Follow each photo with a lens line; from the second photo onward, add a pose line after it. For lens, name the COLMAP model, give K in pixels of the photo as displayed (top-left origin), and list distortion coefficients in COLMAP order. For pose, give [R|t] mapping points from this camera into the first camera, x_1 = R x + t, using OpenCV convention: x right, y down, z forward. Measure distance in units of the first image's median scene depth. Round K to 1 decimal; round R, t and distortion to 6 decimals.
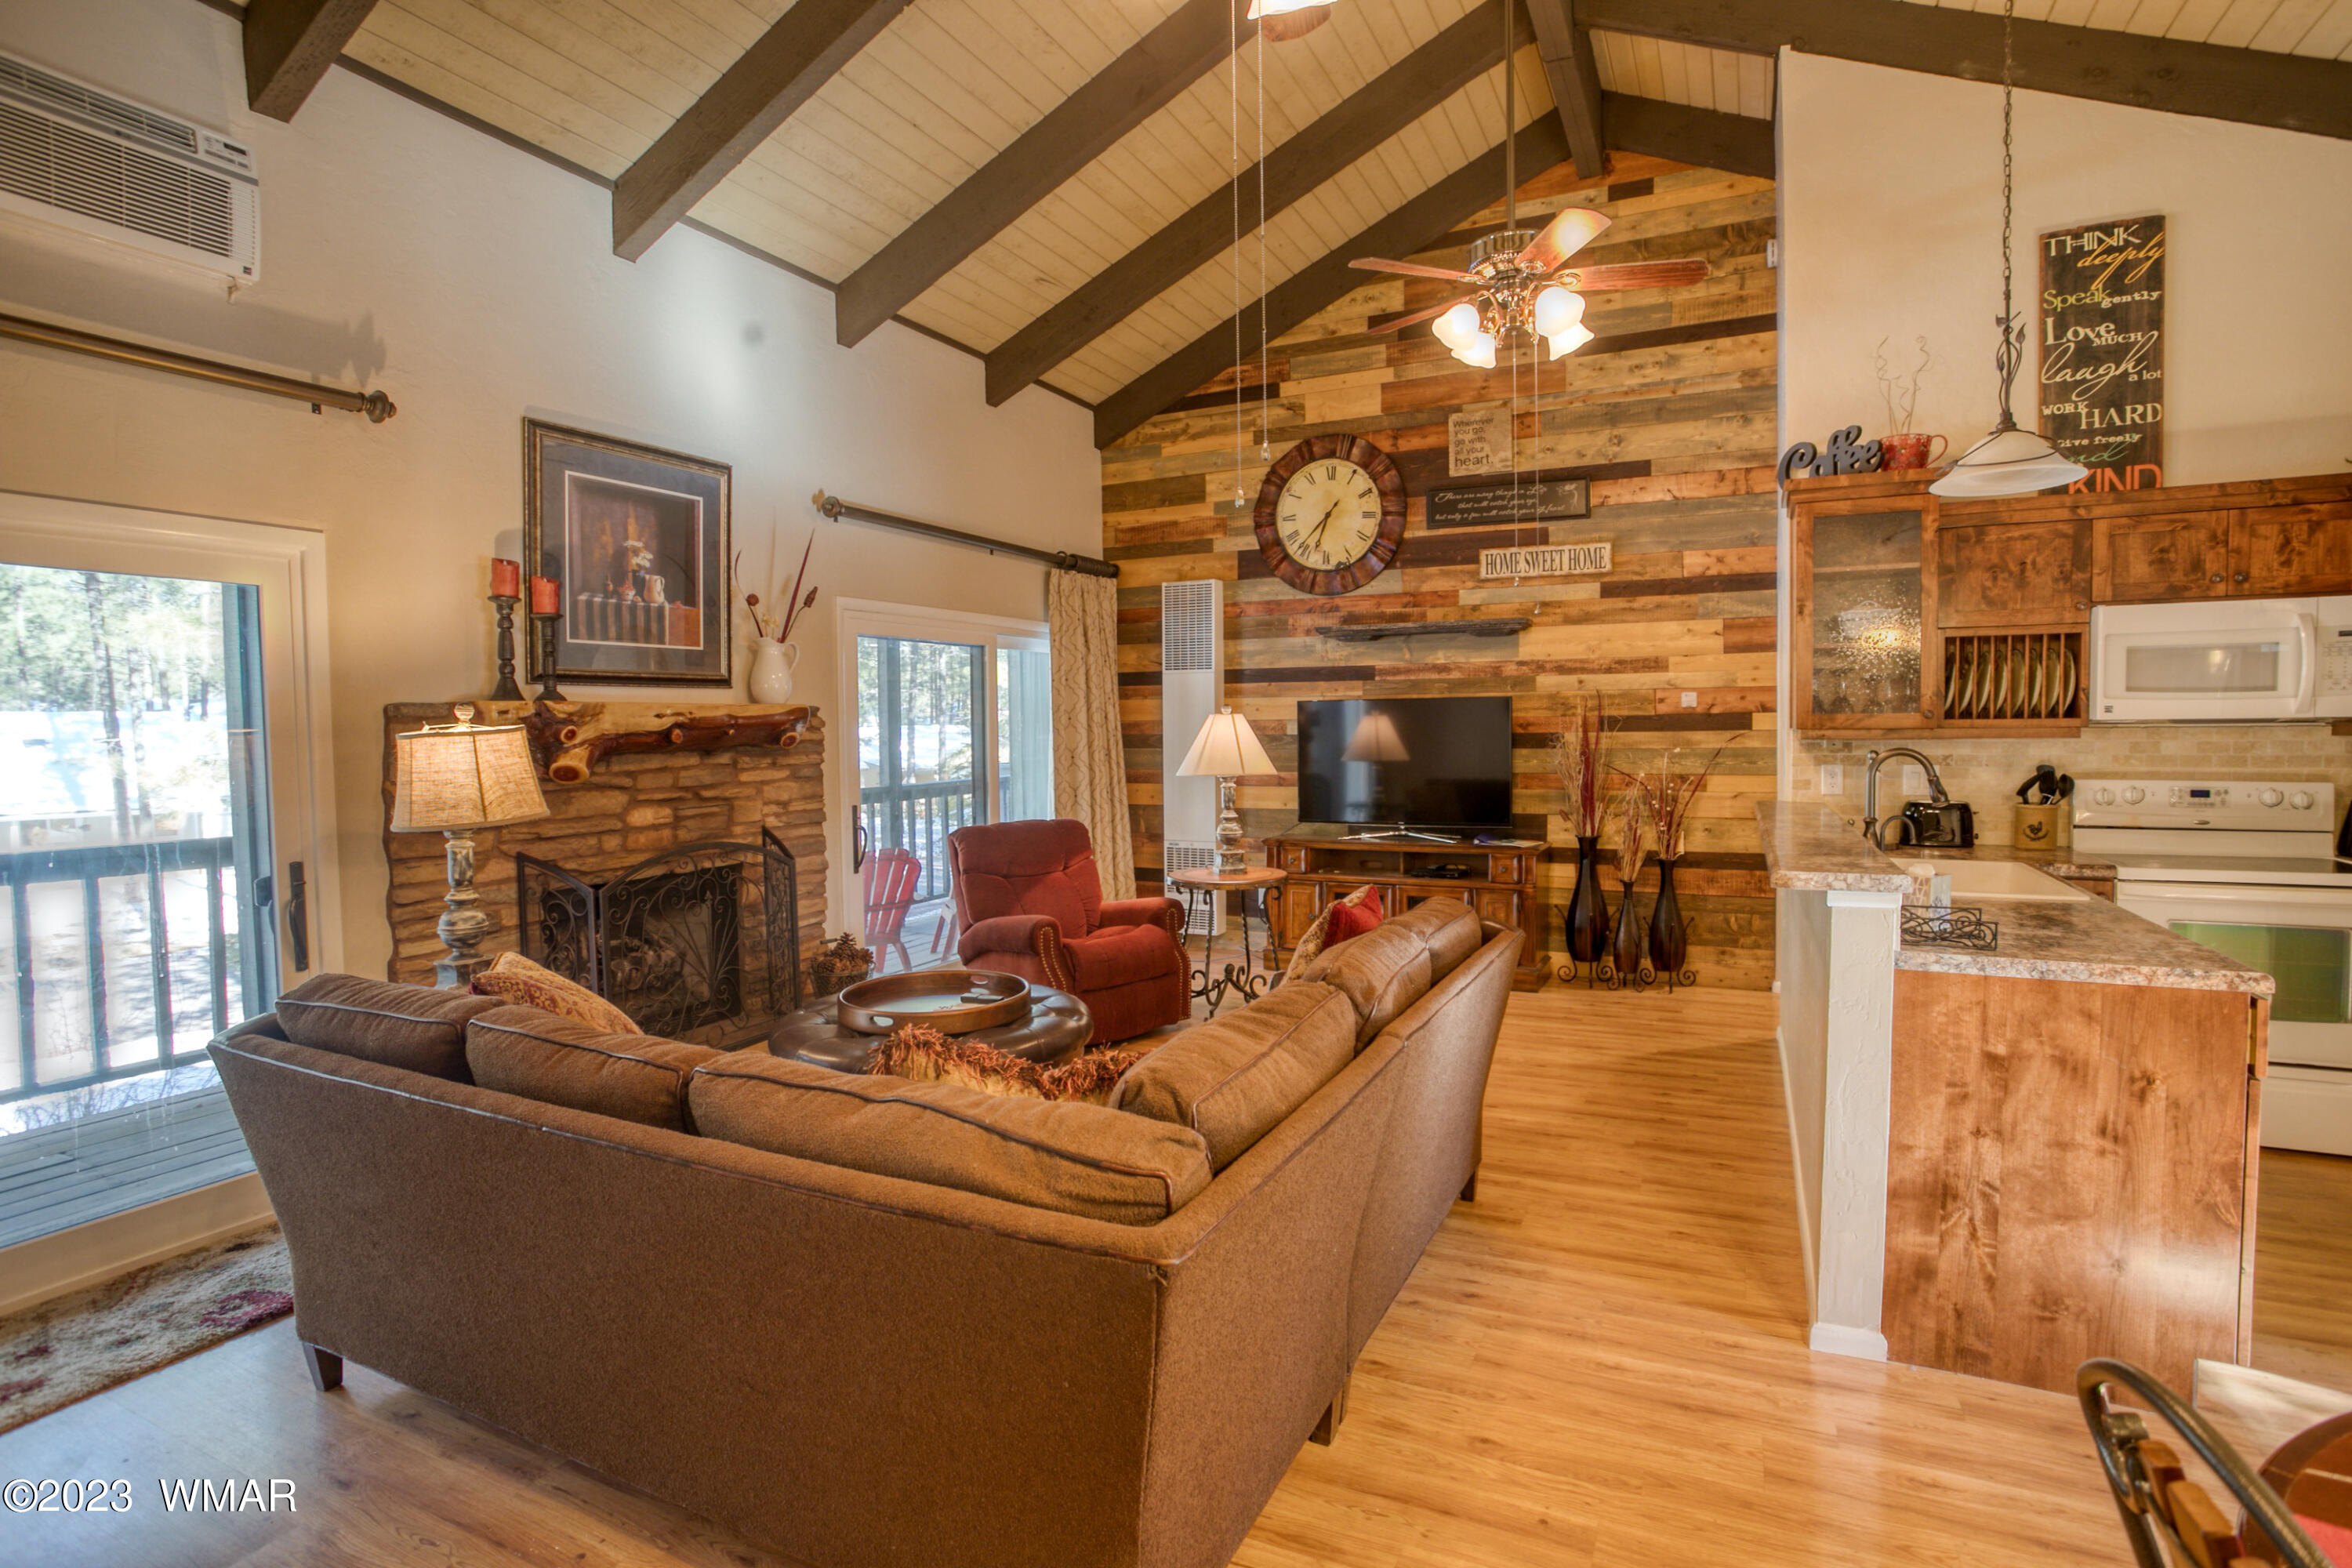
lens RADIAL K [[1136.9, 0, 1176.0], [0, 1136.9, 784.0], [0, 0, 1]] dist [-0.070216, 0.026449]
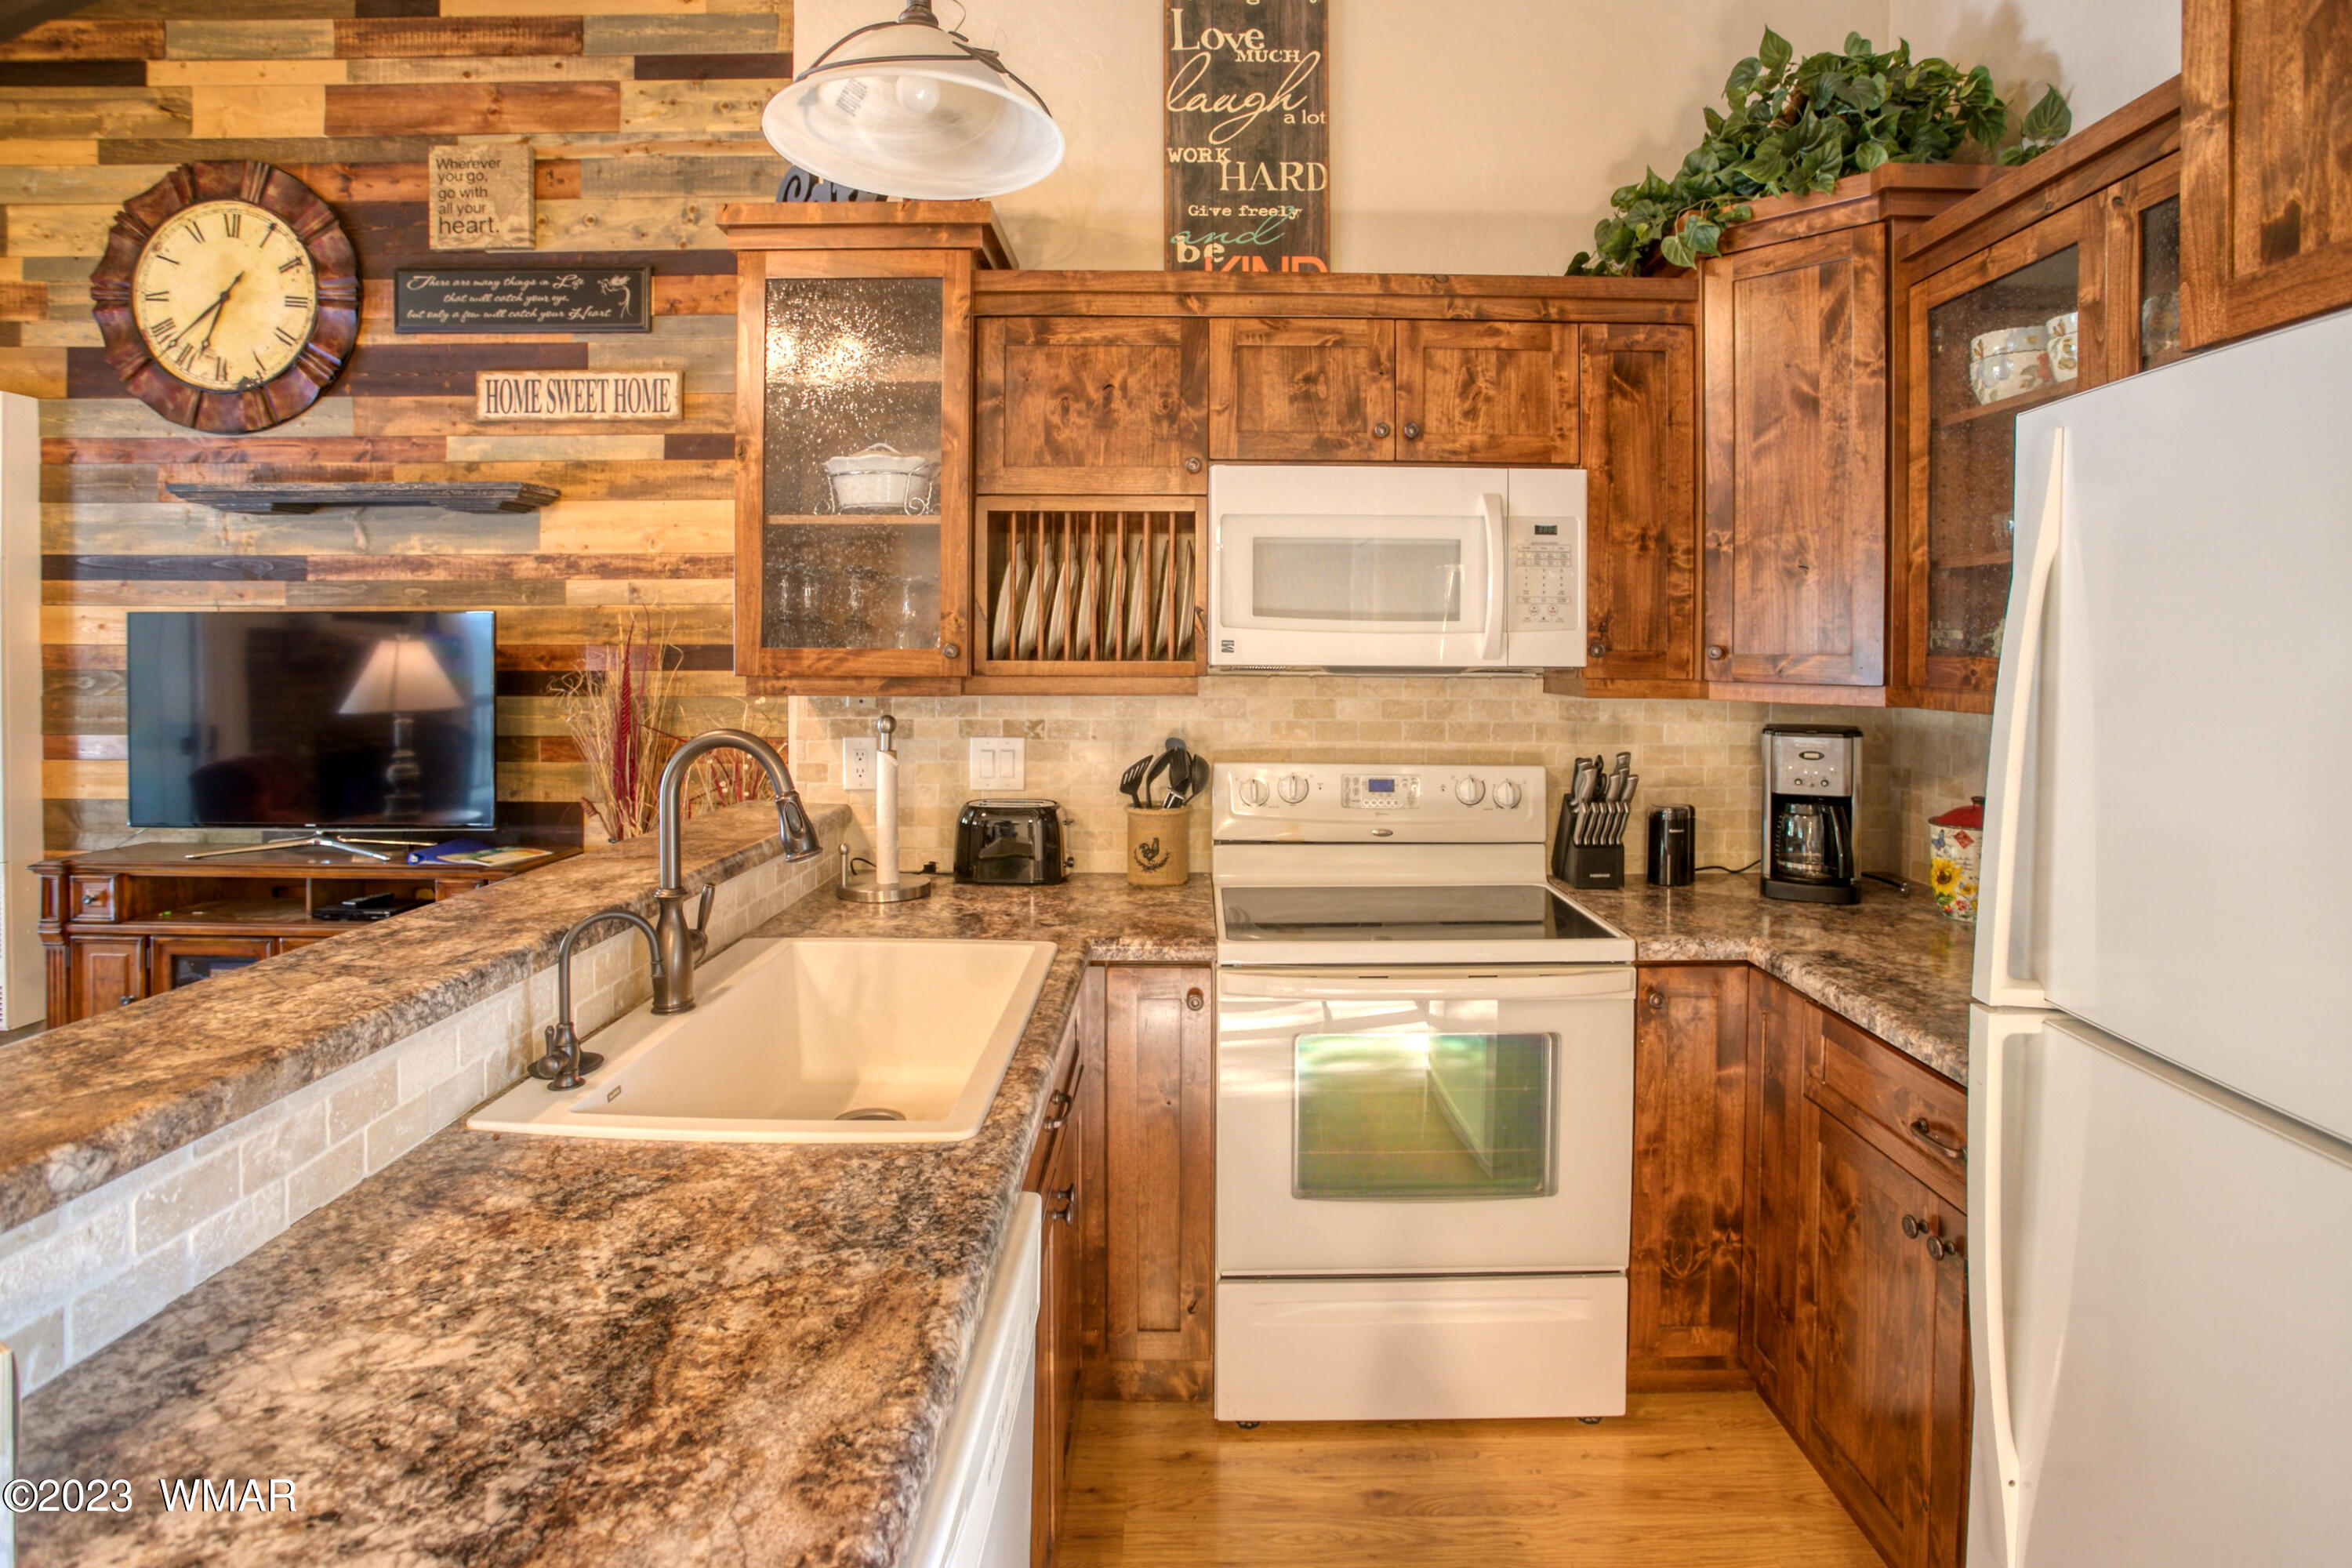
lens RADIAL K [[1202.5, 0, 1173.1], [0, 1202.5, 682.9], [0, 0, 1]] dist [-0.084006, 0.033869]
pose [[0.896316, 0.000830, 0.443415, 0.341377], [0.009880, 0.999713, -0.021843, -0.022465], [-0.443306, 0.023960, 0.896050, 0.282327]]
